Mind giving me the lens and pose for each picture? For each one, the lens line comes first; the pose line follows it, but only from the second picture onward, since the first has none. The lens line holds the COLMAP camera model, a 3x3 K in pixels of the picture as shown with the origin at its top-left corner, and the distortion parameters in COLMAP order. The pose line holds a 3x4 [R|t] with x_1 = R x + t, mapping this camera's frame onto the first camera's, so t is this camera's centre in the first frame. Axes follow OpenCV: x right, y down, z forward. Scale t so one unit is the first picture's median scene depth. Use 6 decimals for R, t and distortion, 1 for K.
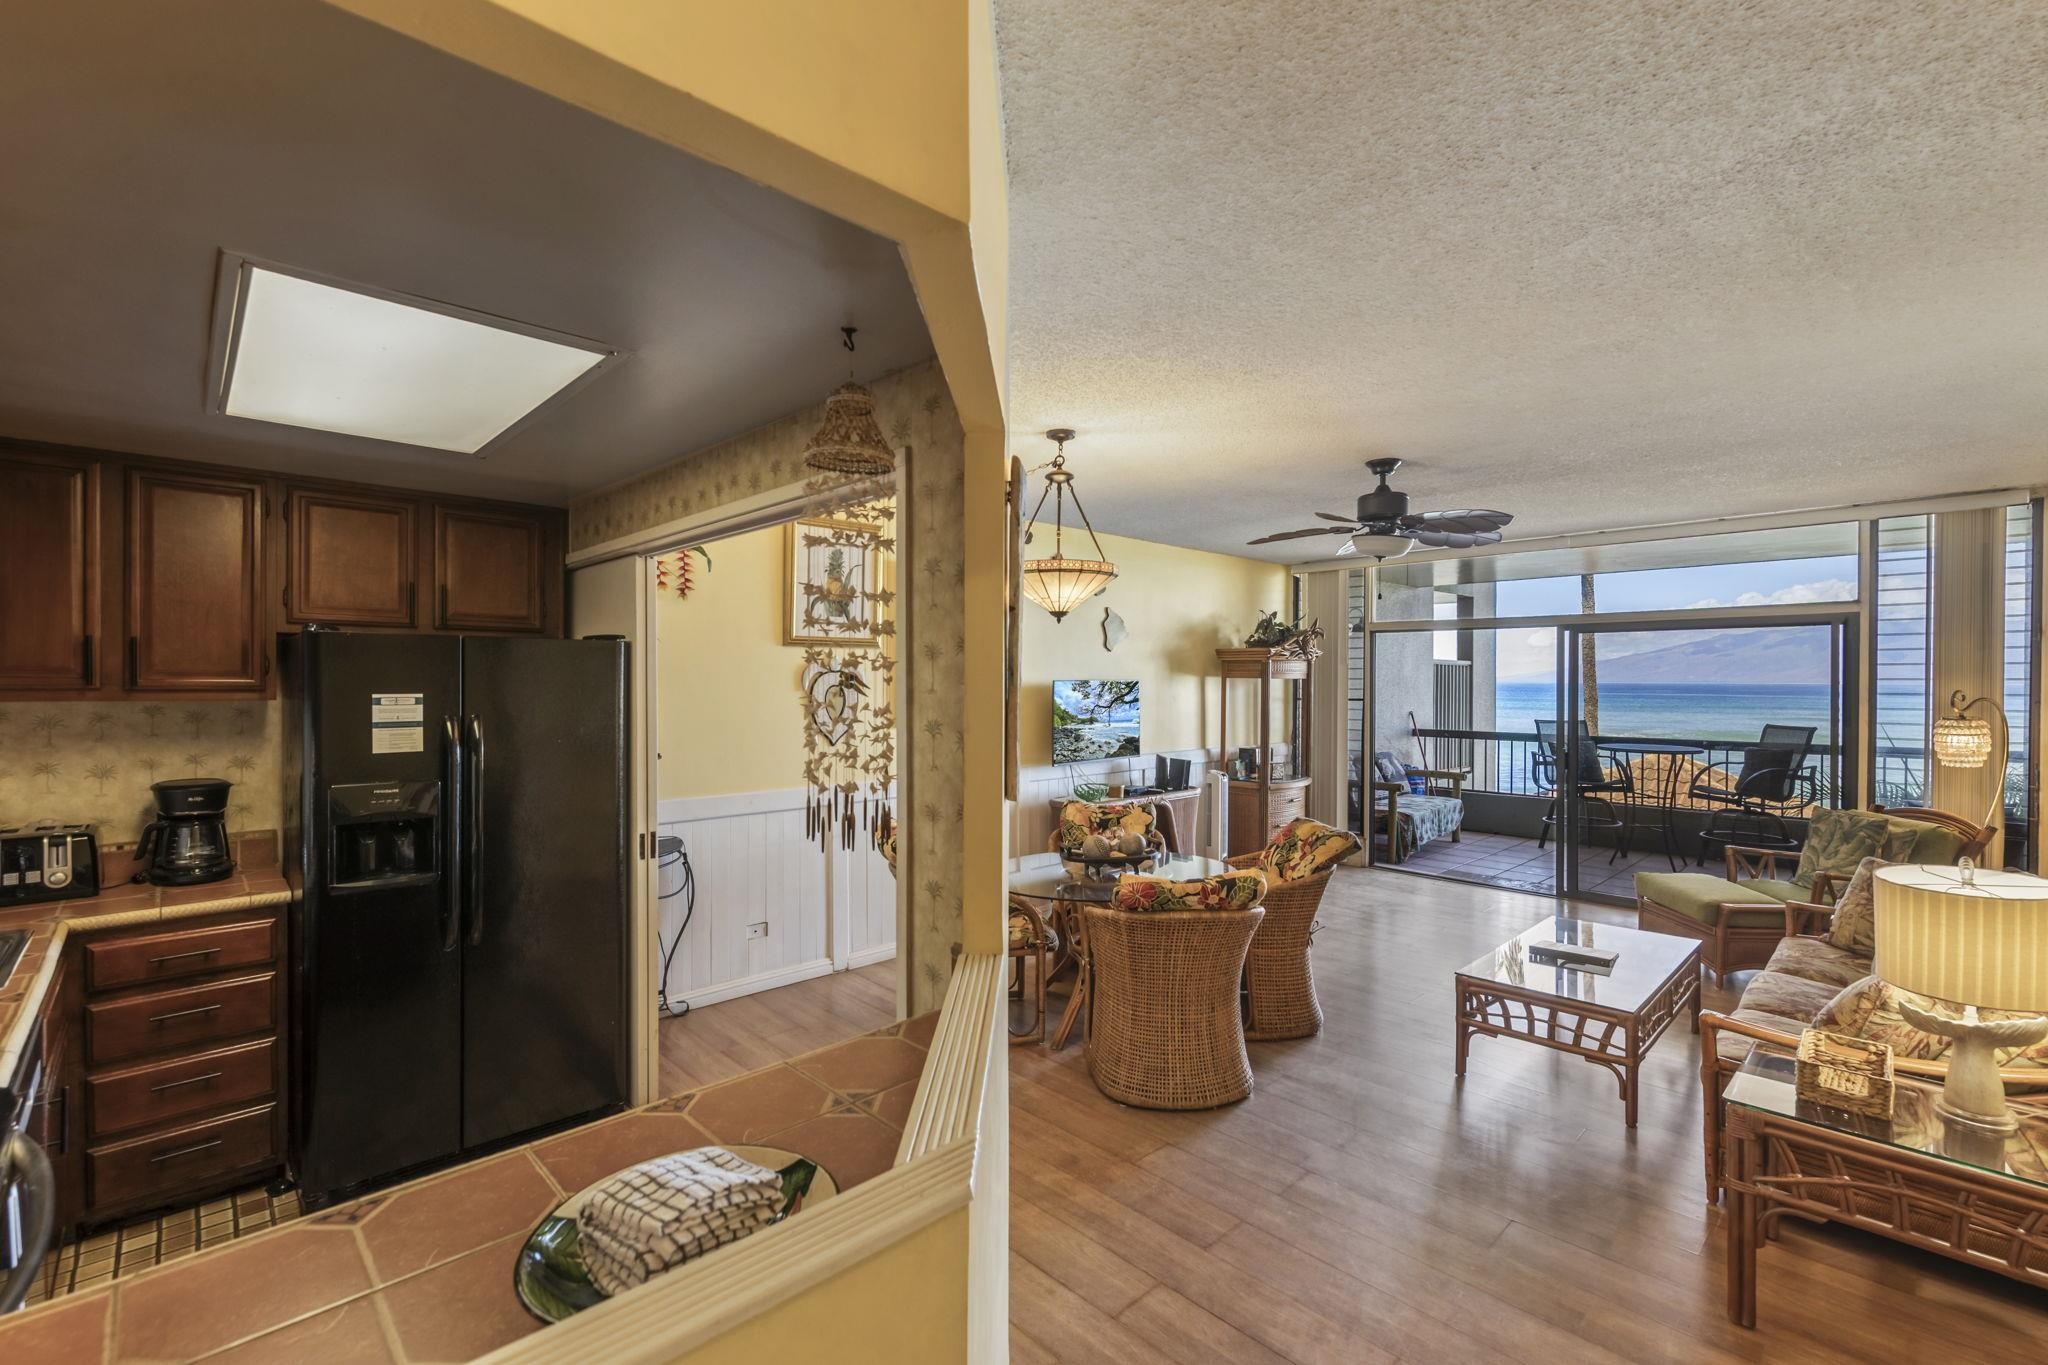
lens RADIAL K [[884.0, 0, 1022.2], [0, 884.0, 694.7], [0, 0, 1]] dist [-0.000261, -0.000700]
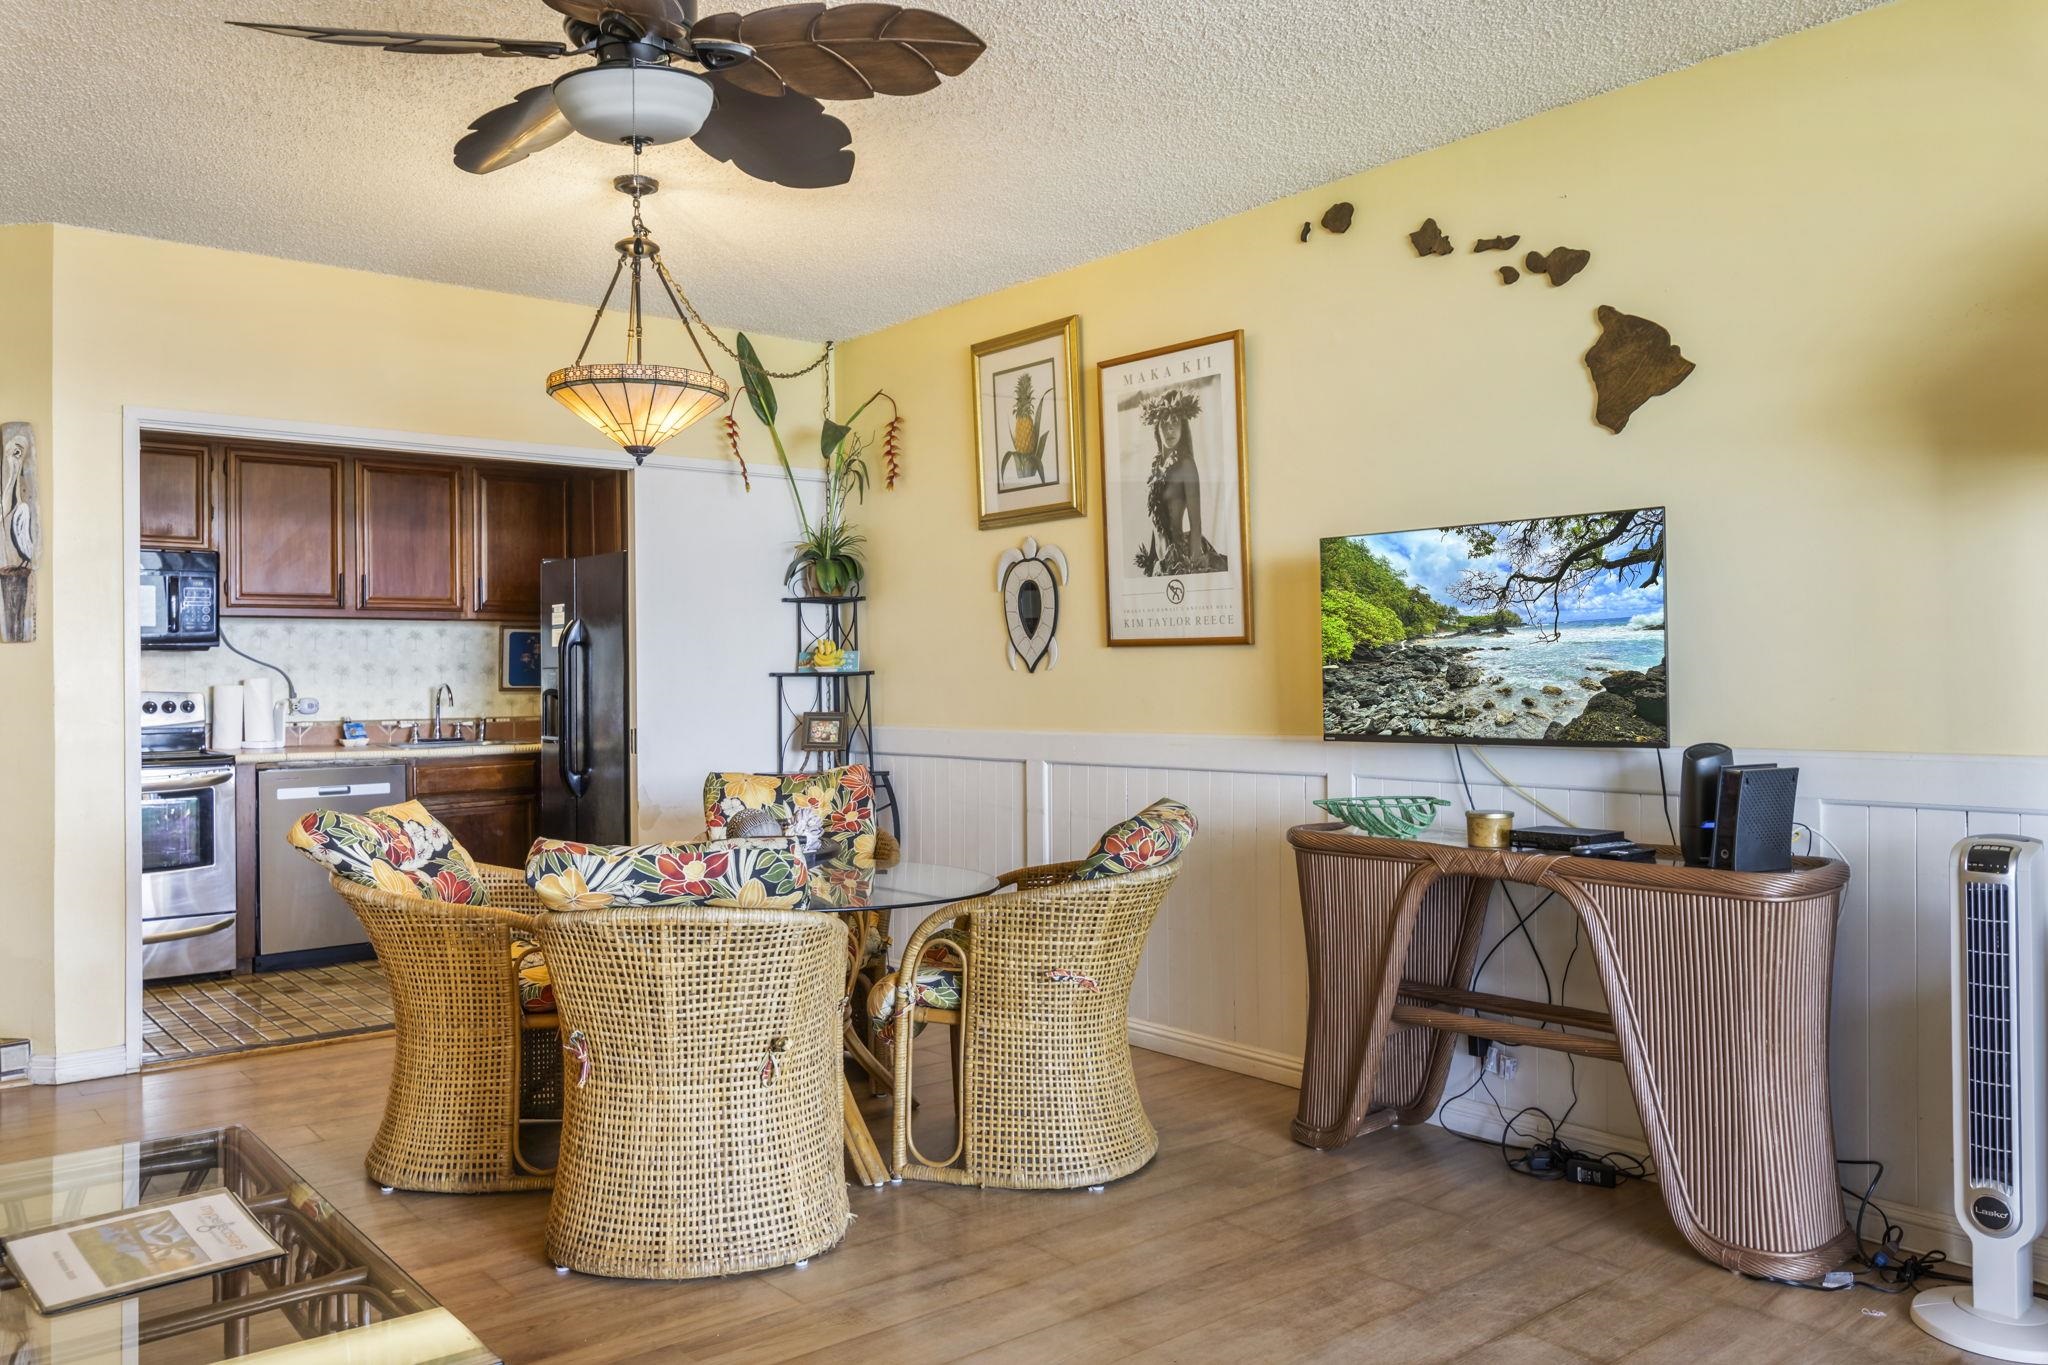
lens RADIAL K [[1525.5, 0, 1024.0], [0, 1525.5, 660.5], [0, 0, 1]] dist [0.007473, -0.016018]
pose [[-0.073390, -0.012044, -0.997231, 0.861111], [-0.007861, 0.999903, -0.011498, 0.057890], [0.997272, 0.006995, -0.073477, 1.009524]]
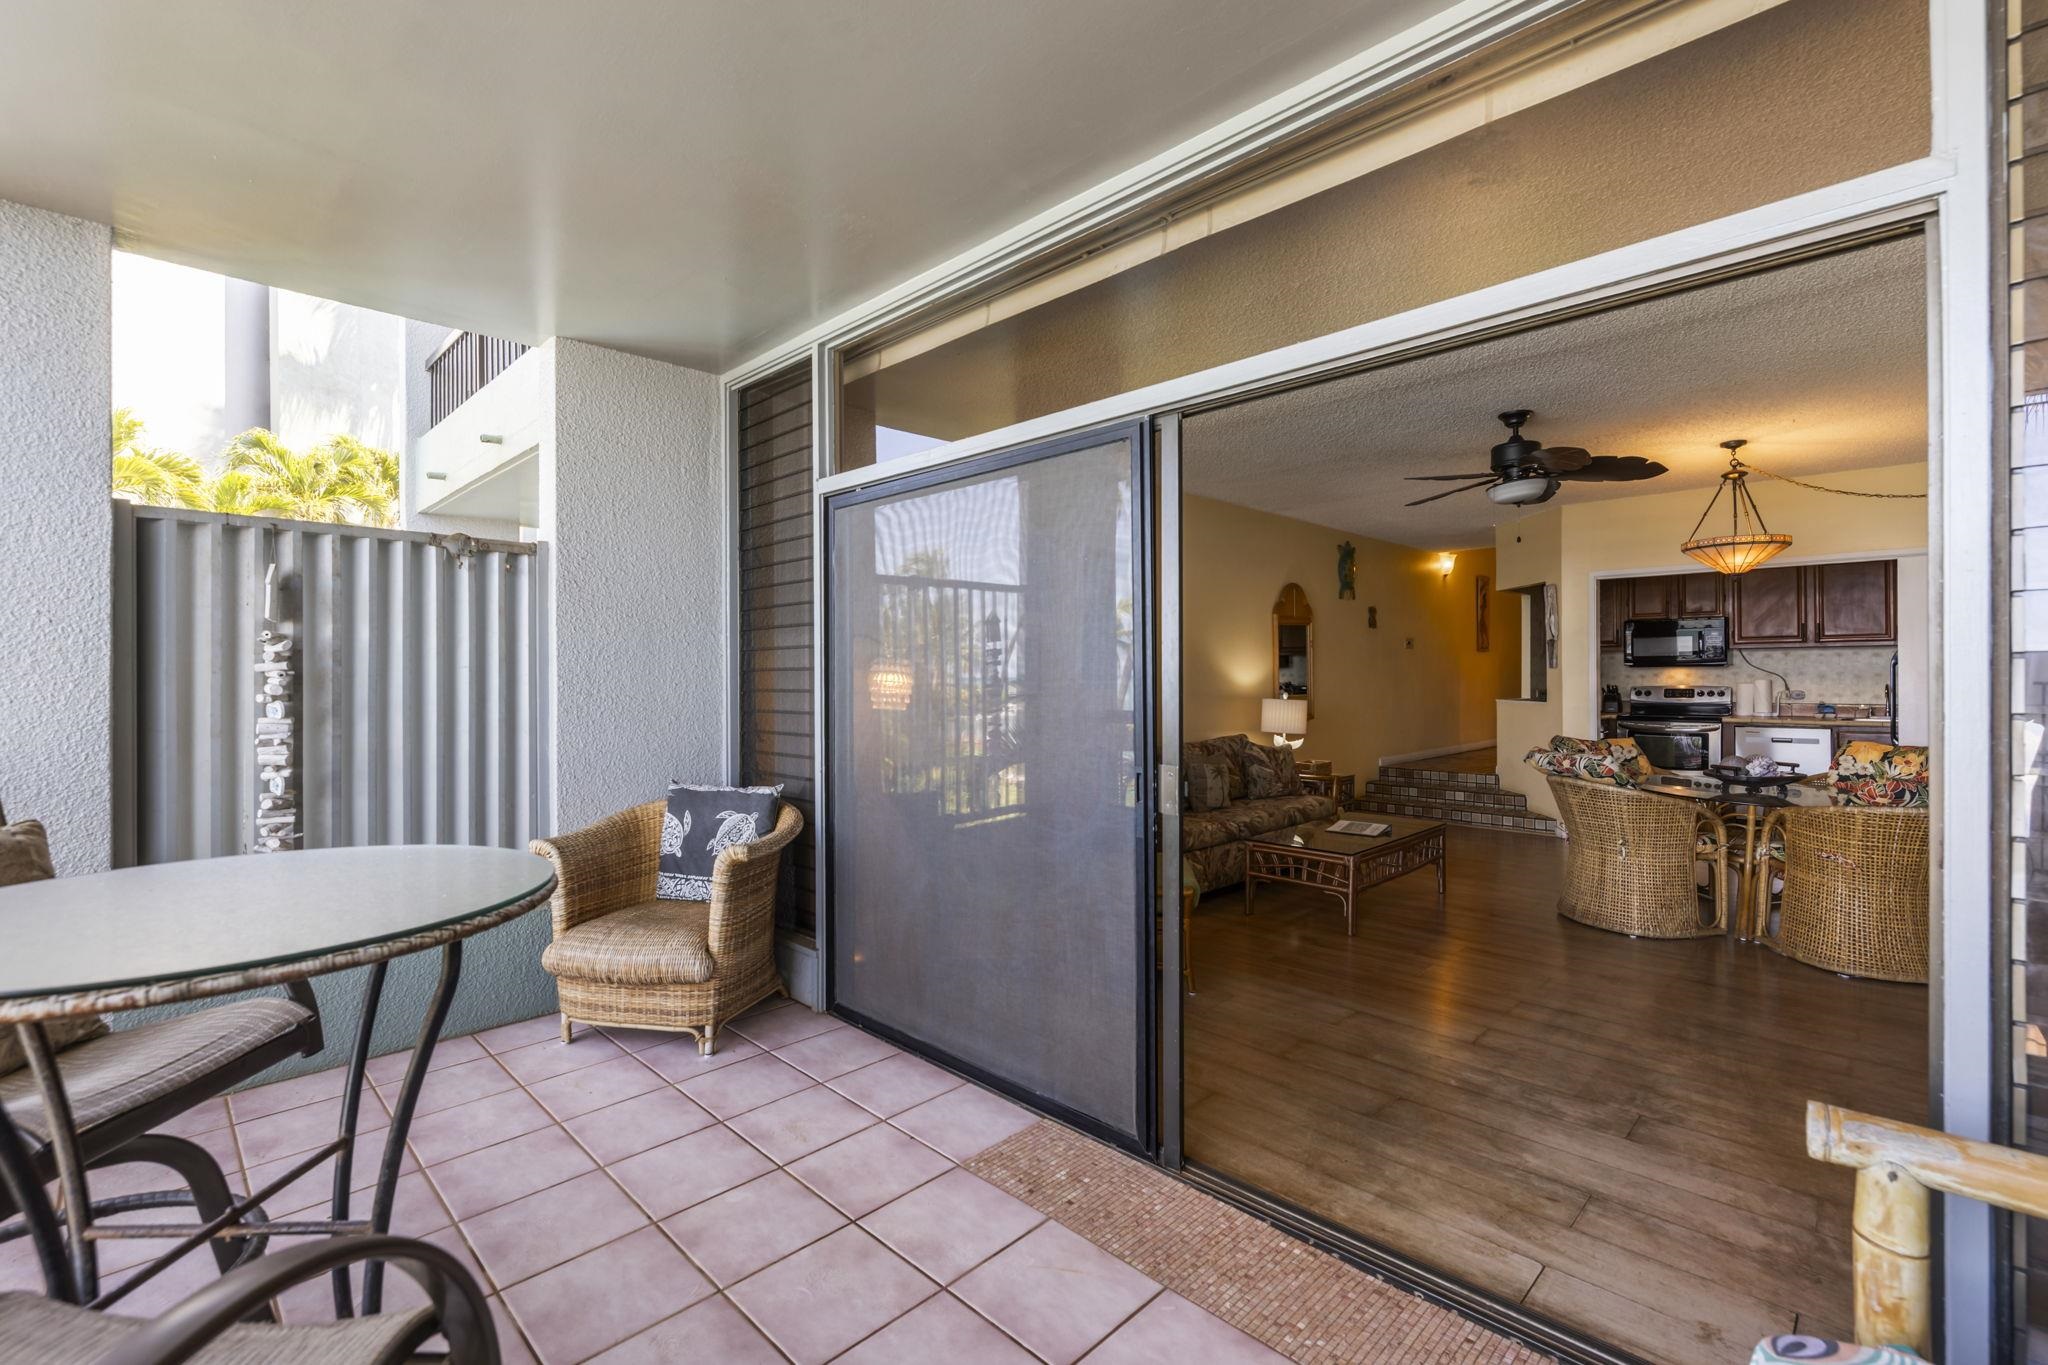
lens RADIAL K [[884.0, 0, 1032.3], [0, 884.0, 676.7], [0, 0, 1]] dist [-0.000261, -0.000700]
pose [[-0.999504, 0.002864, -0.031362, 0.855401], [0.002322, 0.999847, 0.017316, 0.028573], [0.031407, 0.017235, -0.999358, 1.709694]]
